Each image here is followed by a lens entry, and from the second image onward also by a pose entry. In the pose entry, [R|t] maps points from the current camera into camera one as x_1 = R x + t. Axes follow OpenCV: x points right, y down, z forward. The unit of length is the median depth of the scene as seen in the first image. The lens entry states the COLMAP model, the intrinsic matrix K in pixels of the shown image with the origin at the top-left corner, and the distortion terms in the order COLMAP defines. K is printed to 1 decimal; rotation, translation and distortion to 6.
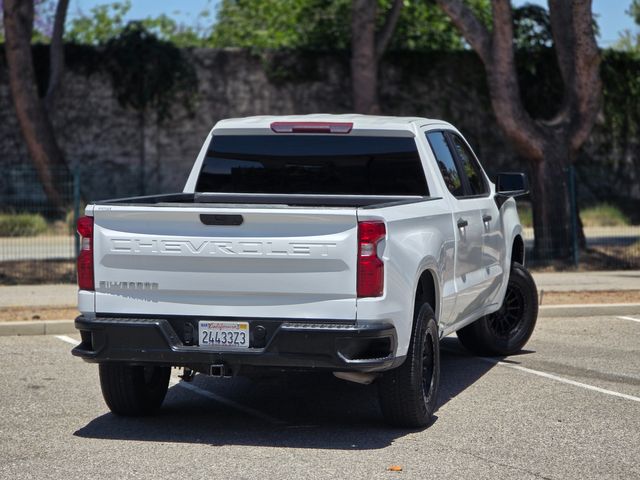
lens RADIAL K [[2126.2, 0, 320.0], [0, 2126.2, 240.0], [0, 0, 1]] dist [0.251893, -0.785402]
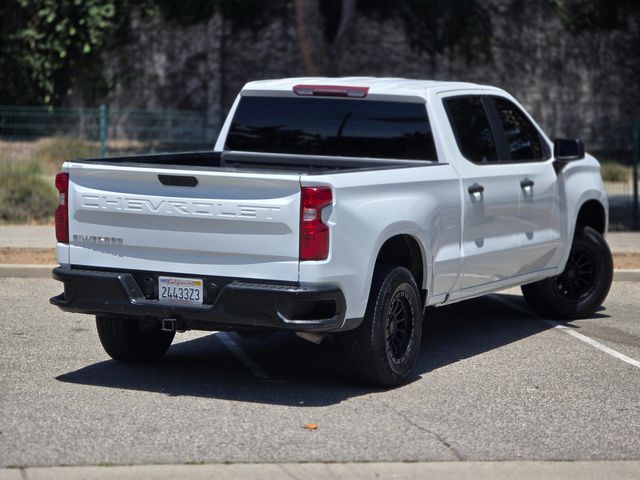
lens RADIAL K [[2126.2, 0, 320.0], [0, 2126.2, 240.0], [0, 0, 1]] dist [0.251893, -0.785402]
pose [[0.980476, 0.037228, -0.193083, 0.219913], [-0.031651, 0.998990, 0.031891, -0.015605], [0.194076, -0.025158, 0.980664, -0.011174]]
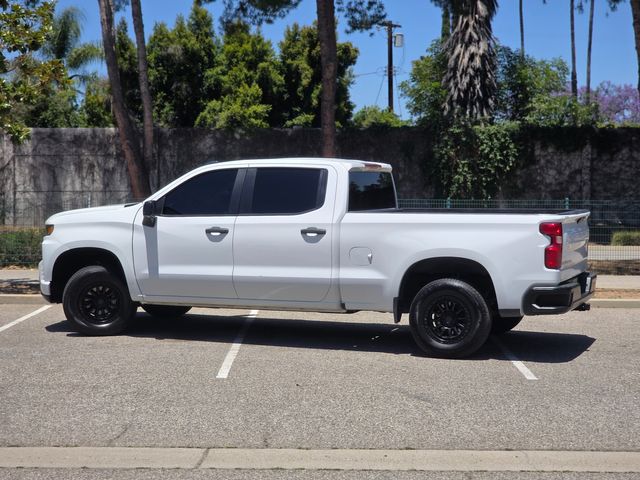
lens RADIAL K [[1223.1, 0, 320.0], [0, 1223.1, 240.0], [0, 0, 1]] dist [0.015595, 0.007597]
pose [[0.921412, 0.020143, -0.388064, -0.025038], [-0.022347, 0.999750, -0.001168, 0.003355], [0.387943, 0.009748, 0.921632, 0.123194]]
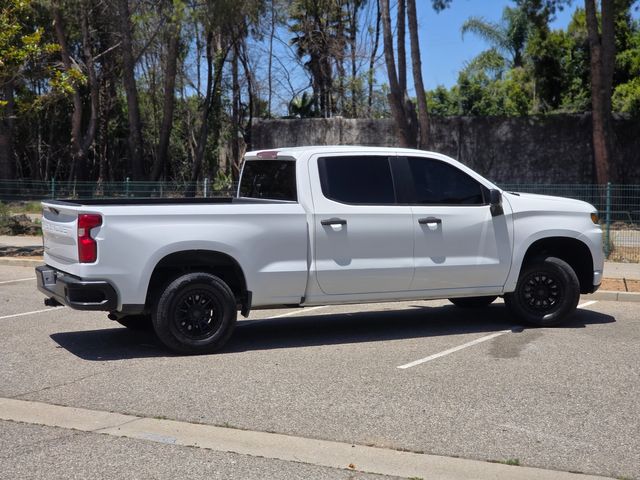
lens RADIAL K [[1231.1, 0, 320.0], [0, 1231.1, 240.0], [0, 0, 1]] dist [-0.267782, 2.732456]
pose [[0.606431, 0.044922, -0.793866, 0.816131], [-0.039032, 0.998881, 0.026707, -0.020044], [0.794178, 0.014790, 0.607506, 0.575441]]
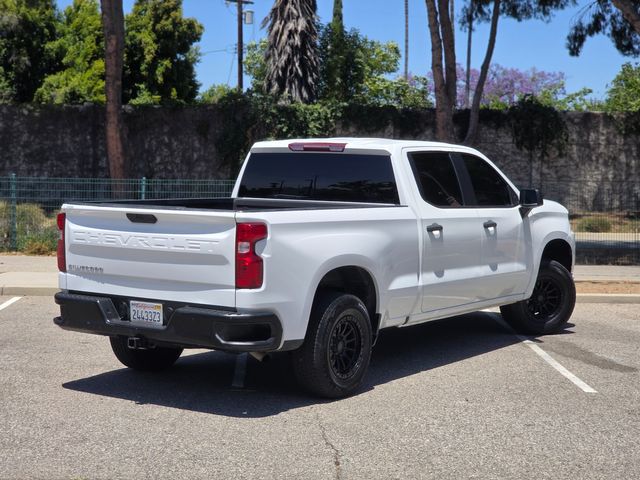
lens RADIAL K [[1231.1, 0, 320.0], [0, 1231.1, 240.0], [0, 0, 1]] dist [-0.267782, 2.732456]
pose [[0.939483, 0.033464, -0.340958, 0.280418], [-0.031075, 0.999439, 0.012468, -0.008847], [0.341184, -0.001118, 0.939996, 0.373030]]
